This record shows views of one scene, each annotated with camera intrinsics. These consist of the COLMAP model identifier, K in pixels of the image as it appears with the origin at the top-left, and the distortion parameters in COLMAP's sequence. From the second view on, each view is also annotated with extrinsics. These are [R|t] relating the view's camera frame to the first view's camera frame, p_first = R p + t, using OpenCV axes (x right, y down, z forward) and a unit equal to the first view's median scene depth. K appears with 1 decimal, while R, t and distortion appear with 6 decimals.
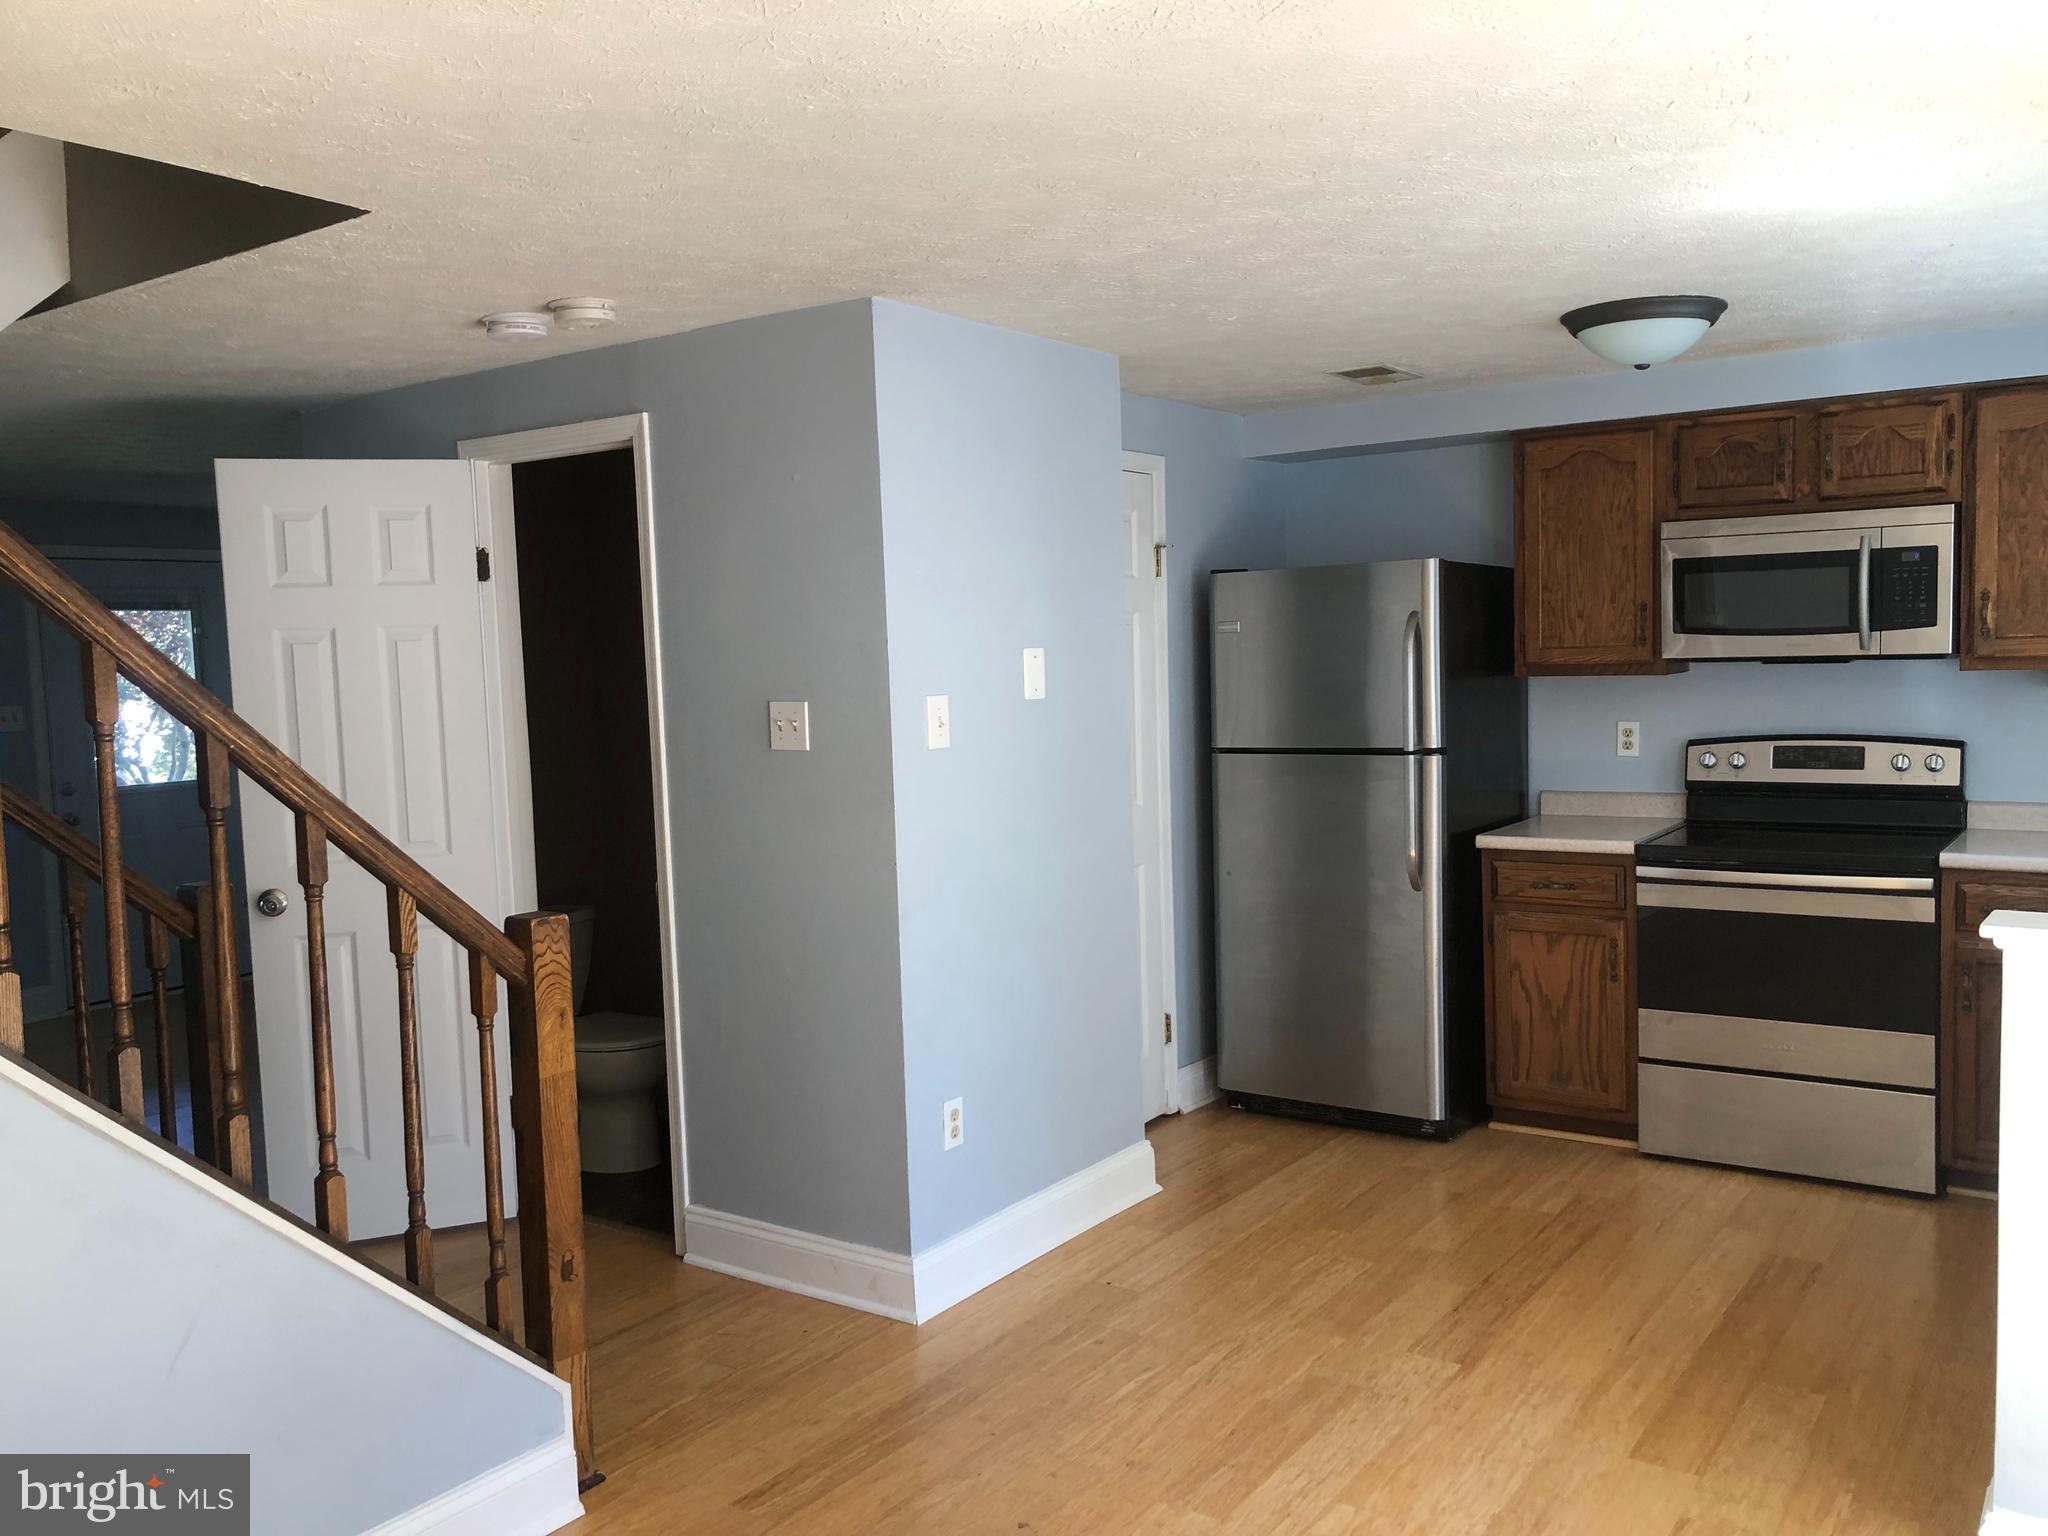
lens RADIAL K [[1687.0, 0, 1030.7], [0, 1687.0, 771.2], [0, 0, 1]] dist [0.058301, -0.064324]
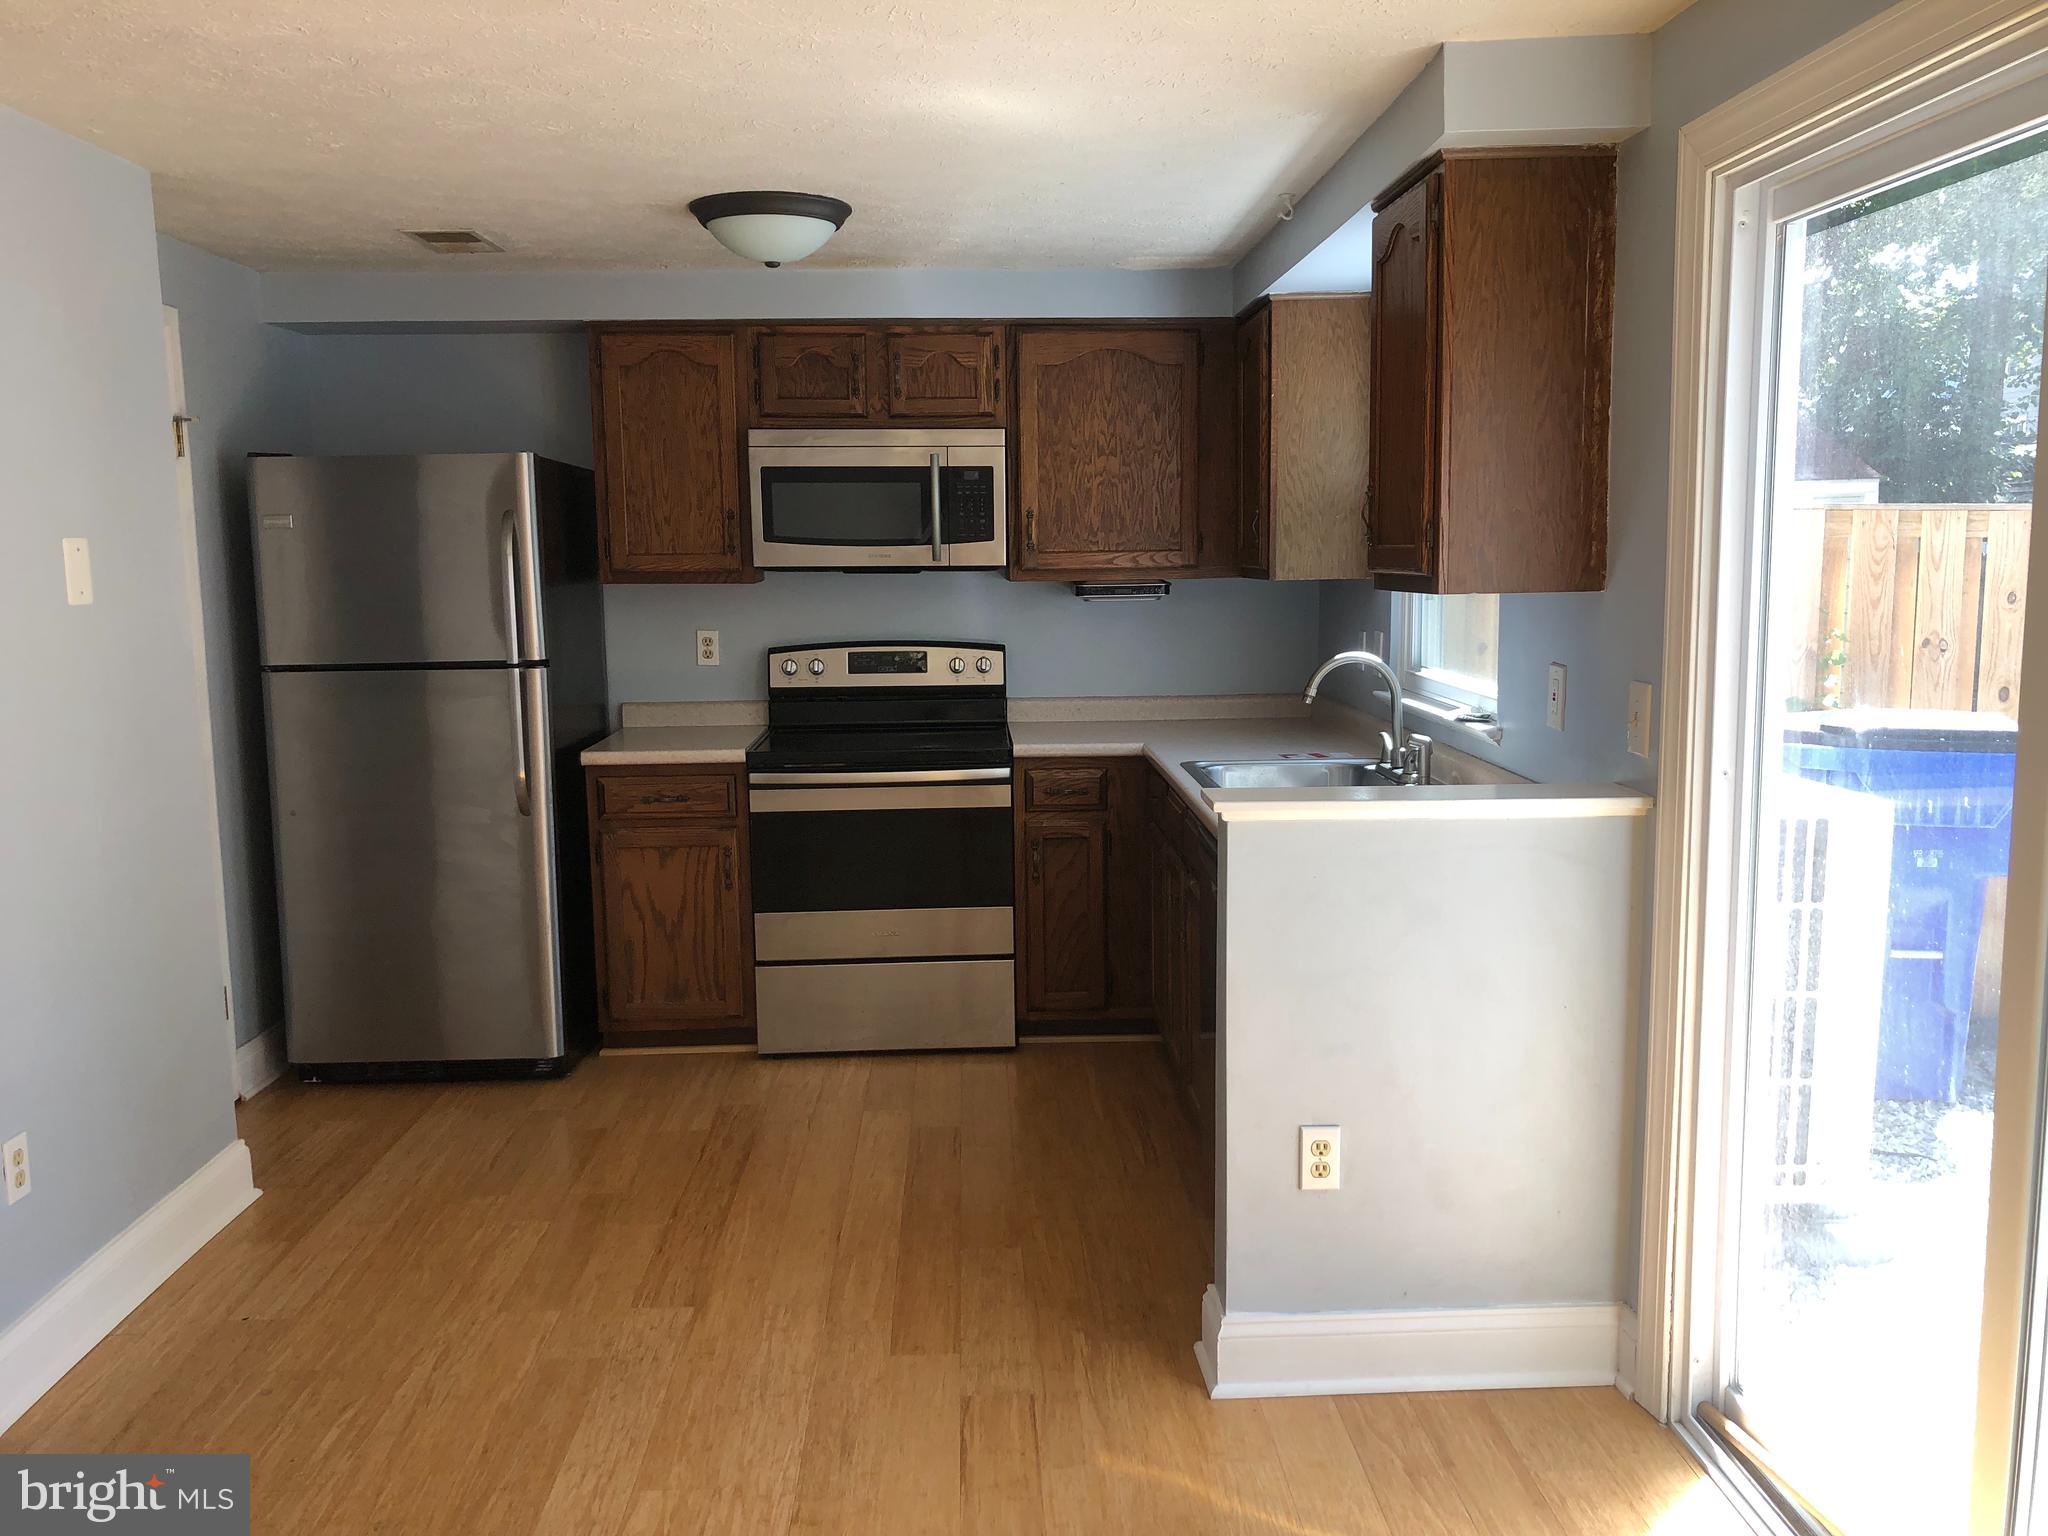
lens RADIAL K [[1687.0, 0, 1024.8], [0, 1687.0, 771.8], [0, 0, 1]] dist [0.058301, -0.064324]
pose [[0.801899, -0.061218, 0.594315, -0.109784], [0.031367, 0.997679, 0.060444, -0.000531], [-0.596635, -0.029828, 0.801958, 0.104377]]
